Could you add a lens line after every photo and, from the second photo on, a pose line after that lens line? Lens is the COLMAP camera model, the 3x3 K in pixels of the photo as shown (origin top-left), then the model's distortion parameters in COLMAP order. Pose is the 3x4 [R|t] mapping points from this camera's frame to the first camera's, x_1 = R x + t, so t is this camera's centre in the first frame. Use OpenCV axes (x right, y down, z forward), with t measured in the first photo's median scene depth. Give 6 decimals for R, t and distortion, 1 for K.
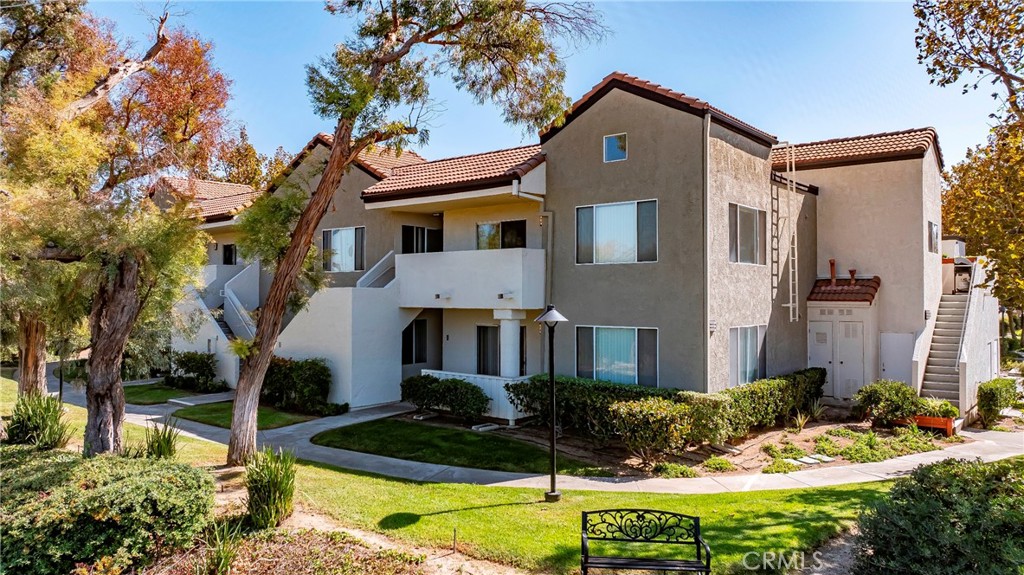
lens RADIAL K [[751.9, 0, 512.0], [0, 751.9, 287.5], [0, 0, 1]] dist [-0.002633, -0.002968]
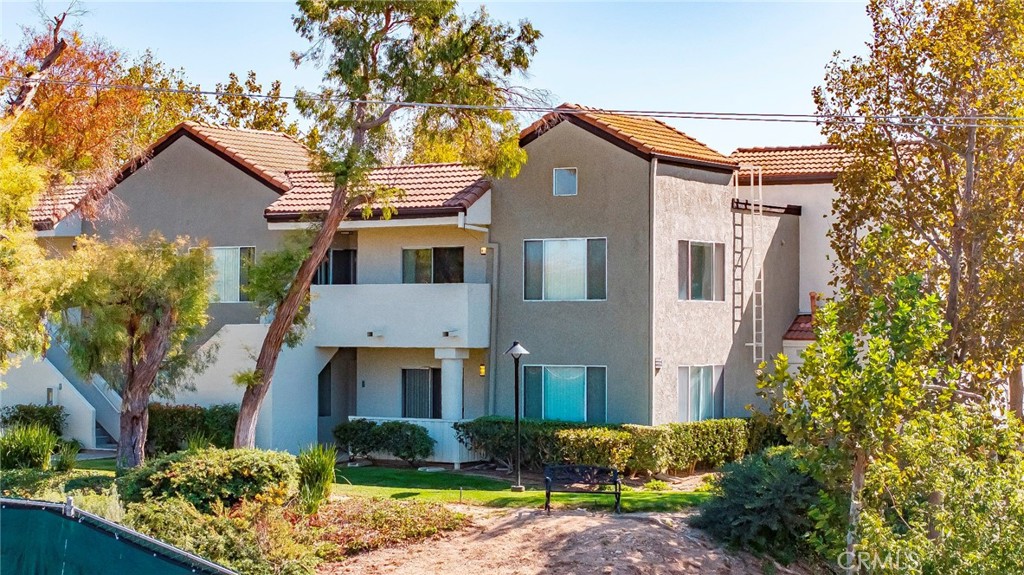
lens RADIAL K [[2081.0, 0, 512.0], [0, 2081.0, 287.5], [0, 0, 1]] dist [0.011399, 0.070595]
pose [[0.993432, 0.004397, 0.114342, -0.235697], [-0.003314, 0.999948, -0.009661, -0.022430], [-0.114379, 0.009218, 0.993394, -1.648112]]
